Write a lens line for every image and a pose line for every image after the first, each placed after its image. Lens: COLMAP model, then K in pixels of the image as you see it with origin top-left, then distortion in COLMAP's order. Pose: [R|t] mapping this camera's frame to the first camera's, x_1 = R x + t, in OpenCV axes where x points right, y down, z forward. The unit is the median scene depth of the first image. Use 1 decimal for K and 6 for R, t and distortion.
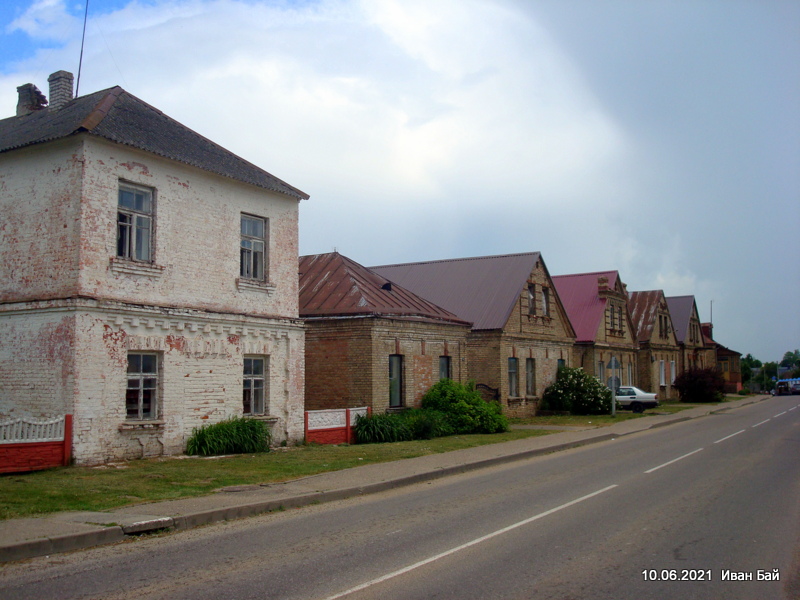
lens RADIAL K [[835.3, 0, 400.0], [0, 835.3, 300.0], [0, 0, 1]] dist [-0.070431, -0.019667]
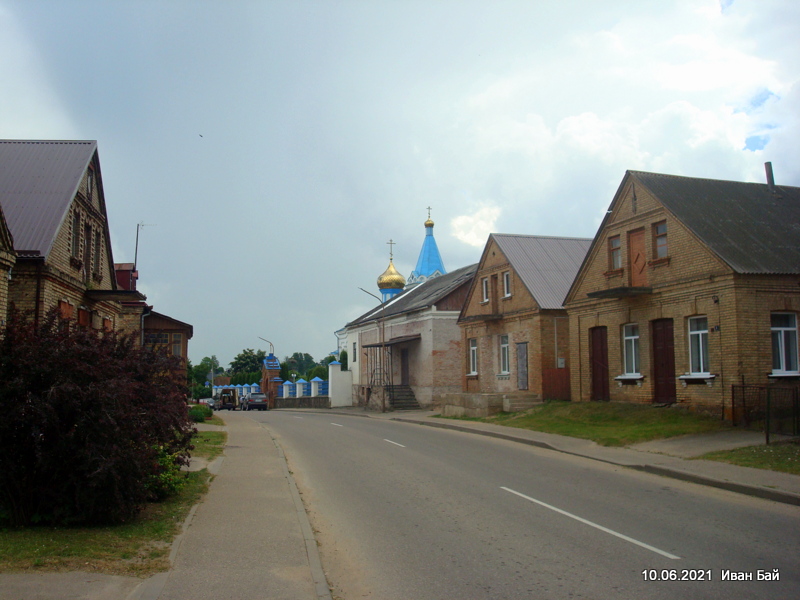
lens RADIAL K [[835.3, 0, 400.0], [0, 835.3, 300.0], [0, 0, 1]] dist [-0.070431, -0.019667]
pose [[0.778562, 0.060210, 0.624673, 0.243010], [-0.055452, 0.998094, -0.027090, 0.062166], [-0.625113, -0.013548, 0.780416, 0.651577]]
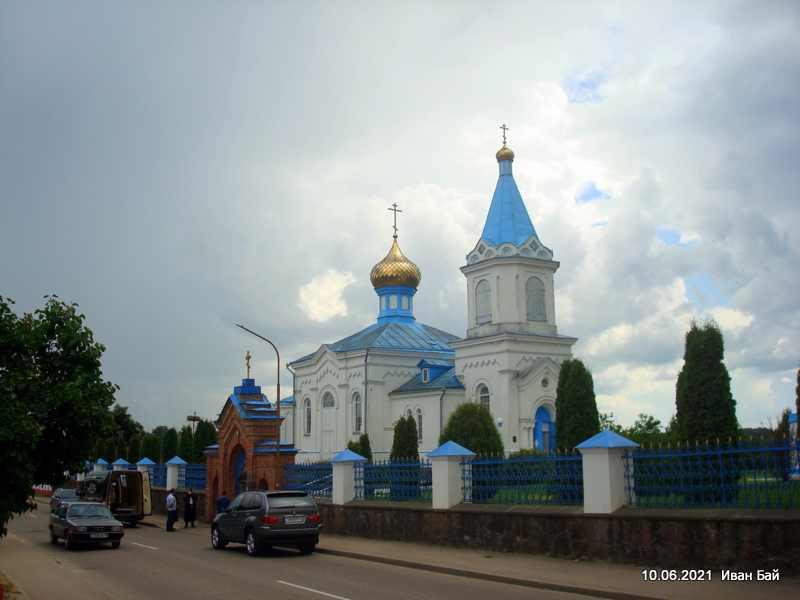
lens RADIAL K [[835.3, 0, 400.0], [0, 835.3, 300.0], [0, 0, 1]] dist [-0.070431, -0.019667]
pose [[0.606319, 0.172763, 0.776228, 0.604063], [-0.086675, 0.984658, -0.151450, 0.147210], [-0.790484, 0.024547, 0.611991, 1.460136]]
